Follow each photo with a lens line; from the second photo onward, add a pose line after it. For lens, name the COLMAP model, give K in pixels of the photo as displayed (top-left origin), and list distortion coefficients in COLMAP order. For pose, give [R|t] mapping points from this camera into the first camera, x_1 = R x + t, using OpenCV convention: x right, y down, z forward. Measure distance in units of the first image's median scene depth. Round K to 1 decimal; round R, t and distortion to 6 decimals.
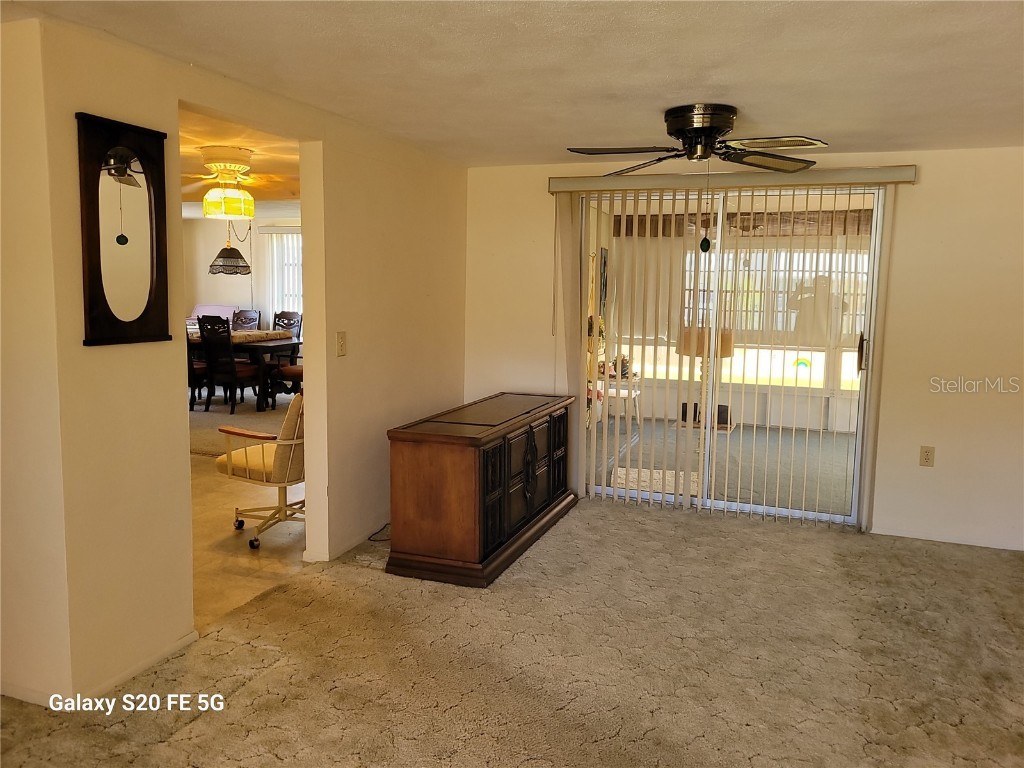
lens RADIAL K [[774.2, 0, 508.2], [0, 774.2, 360.2], [0, 0, 1]] dist [0.030921, -0.011889]
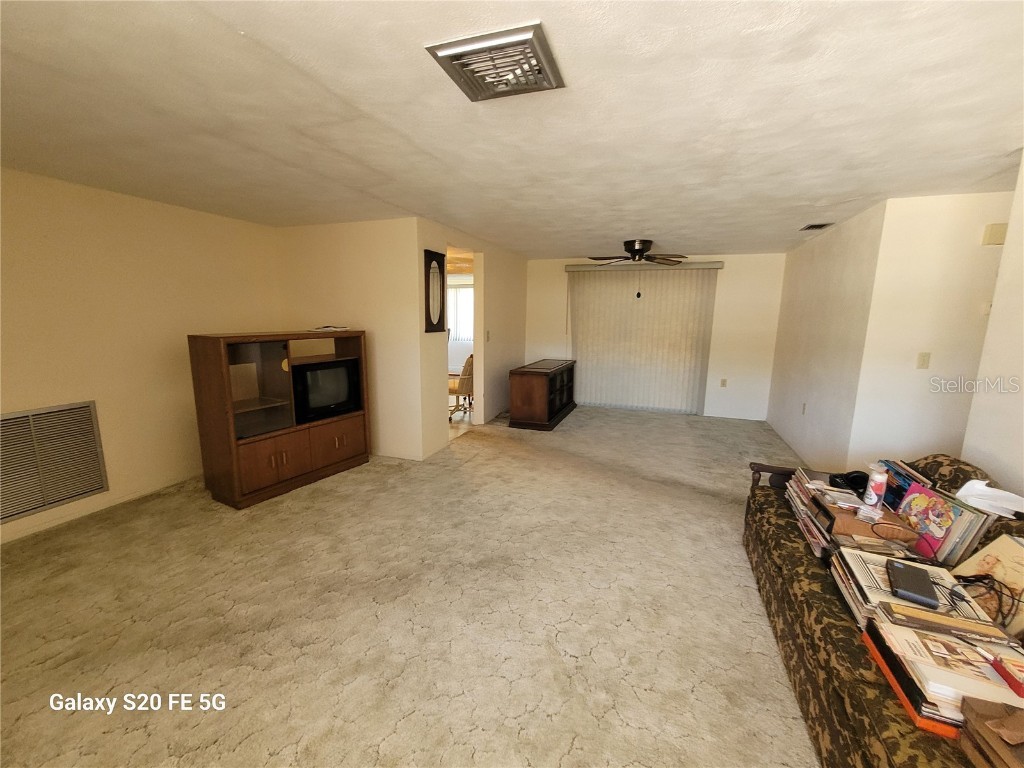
lens RADIAL K [[431.7, 0, 507.6], [0, 431.7, 384.3], [0, 0, 1]] dist [0.001630, -0.000986]
pose [[0.999914, -0.002843, 0.012776, -0.187348], [0.002023, 0.997967, 0.063698, 0.048238], [-0.012931, -0.063667, 0.997887, -0.404071]]
